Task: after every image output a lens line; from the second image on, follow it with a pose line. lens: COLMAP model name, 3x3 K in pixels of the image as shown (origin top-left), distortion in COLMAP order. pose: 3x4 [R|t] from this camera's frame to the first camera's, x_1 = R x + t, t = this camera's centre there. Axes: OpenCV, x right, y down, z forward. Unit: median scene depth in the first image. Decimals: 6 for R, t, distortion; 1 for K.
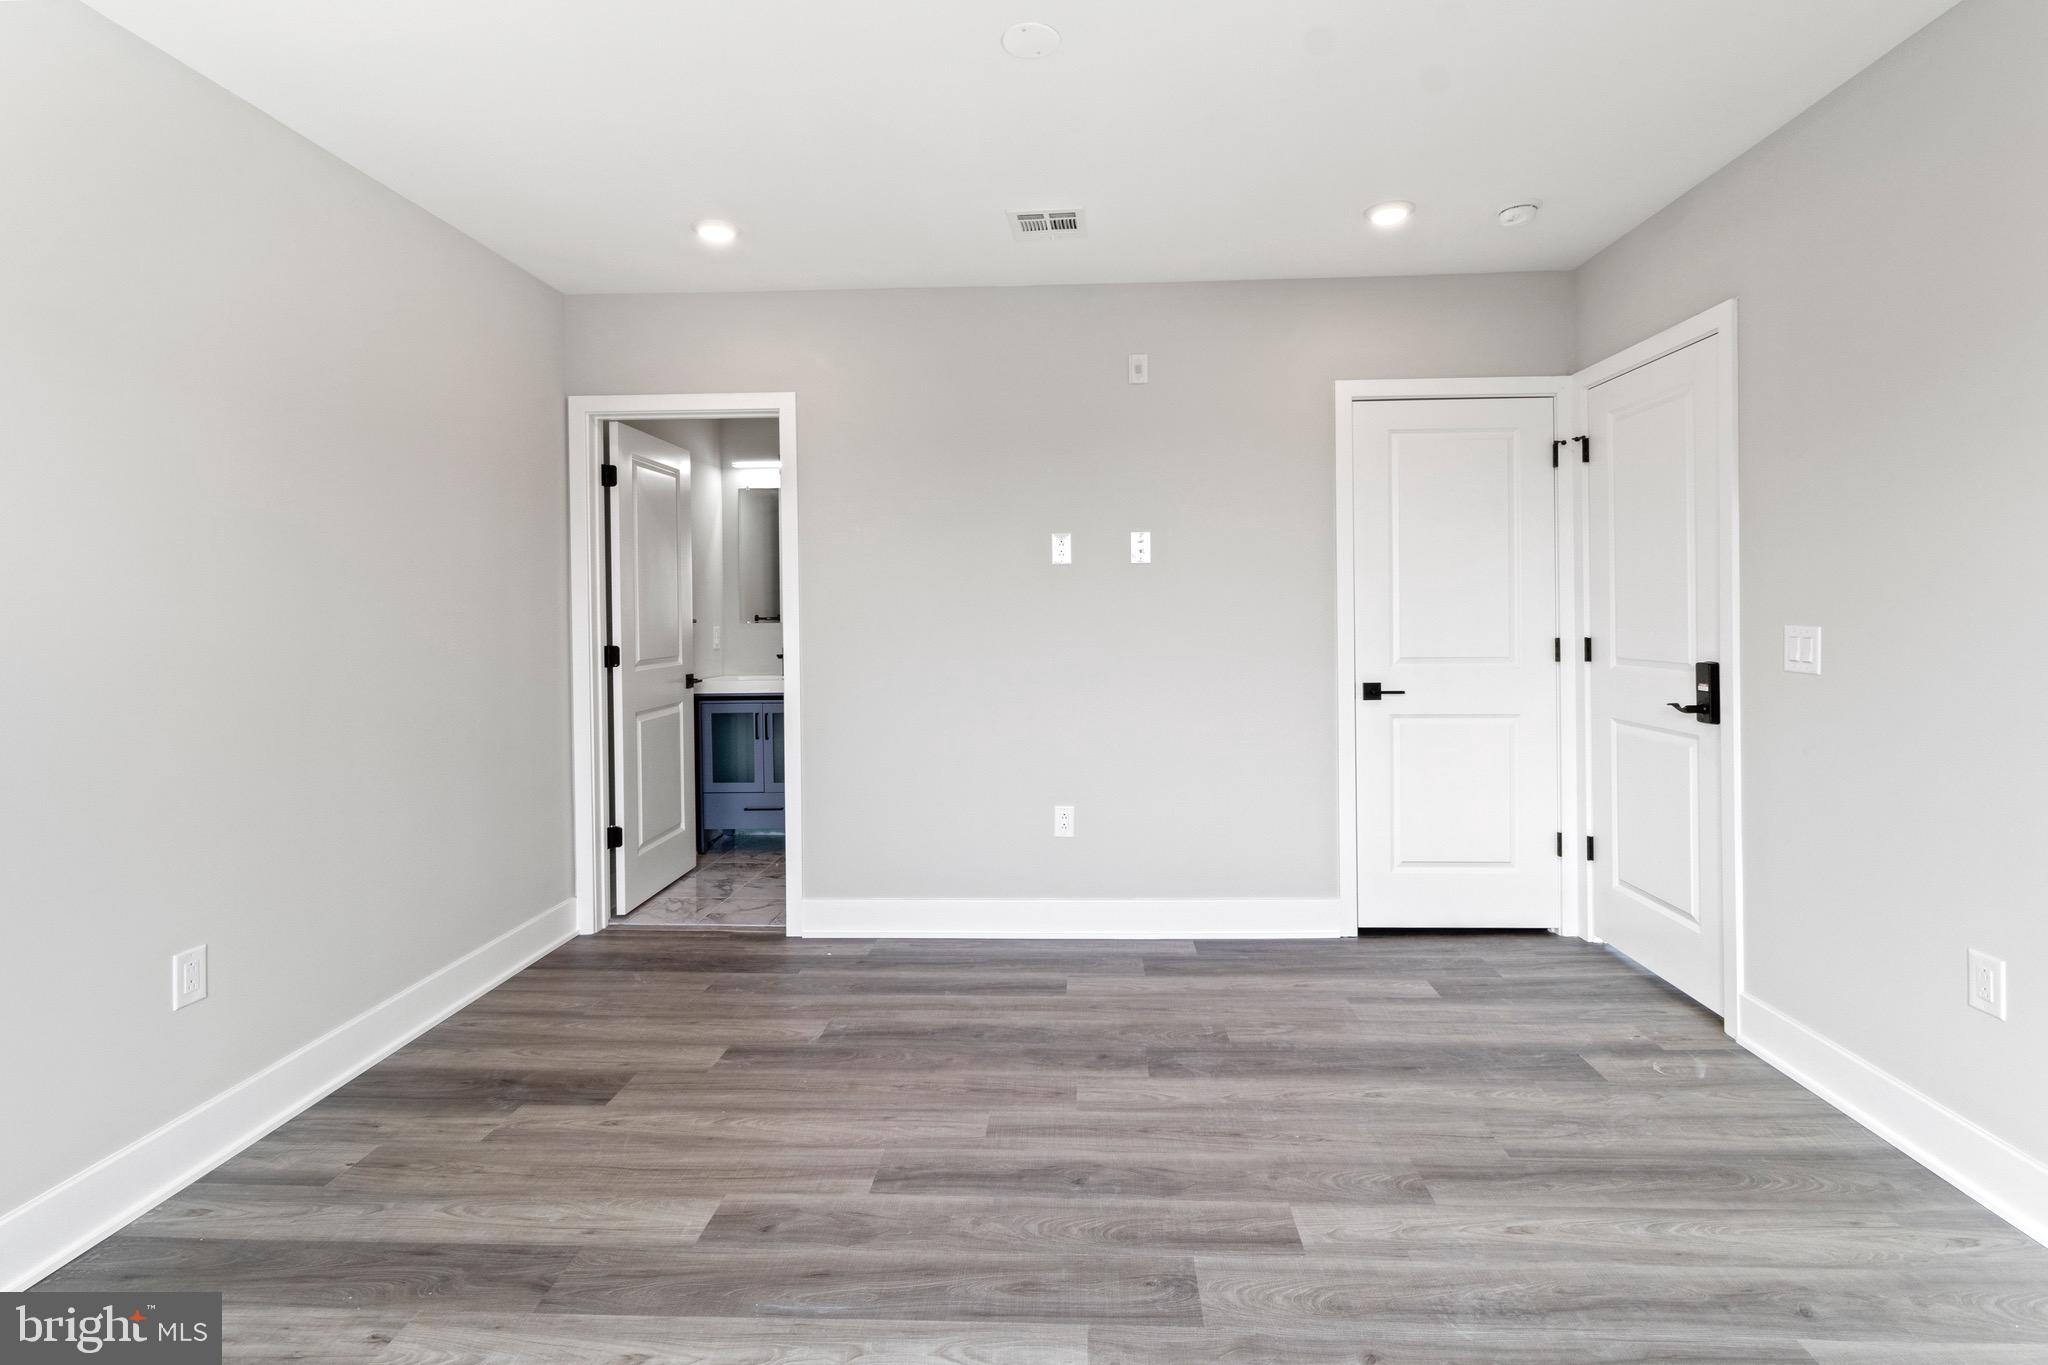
lens RADIAL K [[958.0, 0, 1036.3], [0, 958.0, 633.1], [0, 0, 1]] dist [0.000668, -0.000441]
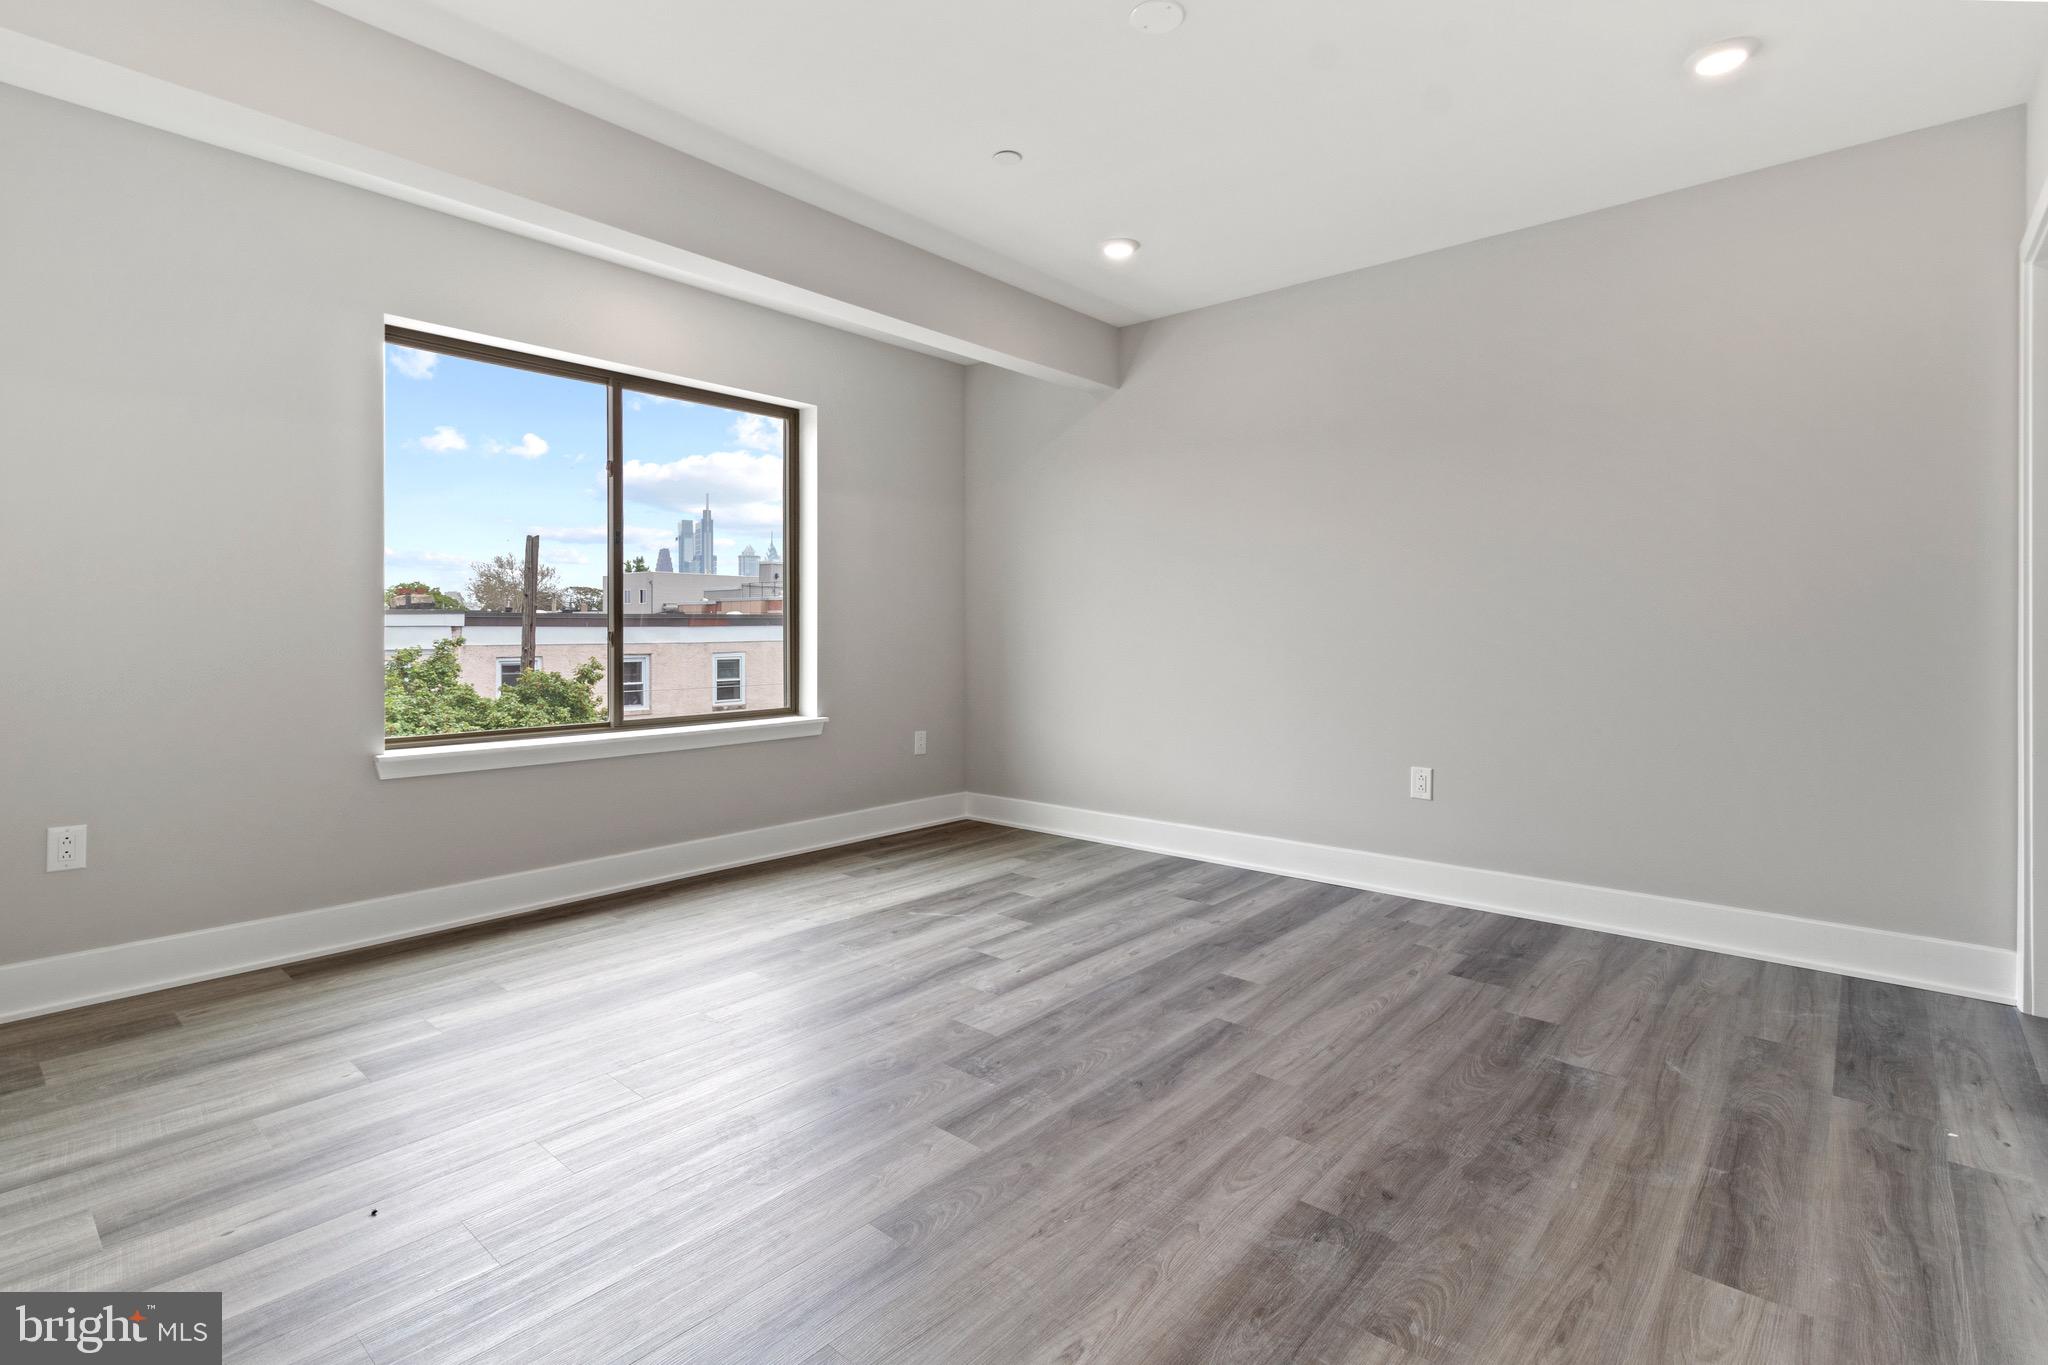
lens RADIAL K [[958.0, 0, 1036.3], [0, 958.0, 633.1], [0, 0, 1]] dist [0.000668, -0.000441]
pose [[-0.601152, 0.016451, -0.798965, 0.843804], [-0.011802, 0.999496, 0.029461, 0.043905], [0.799048, 0.027140, -0.600655, 1.366870]]
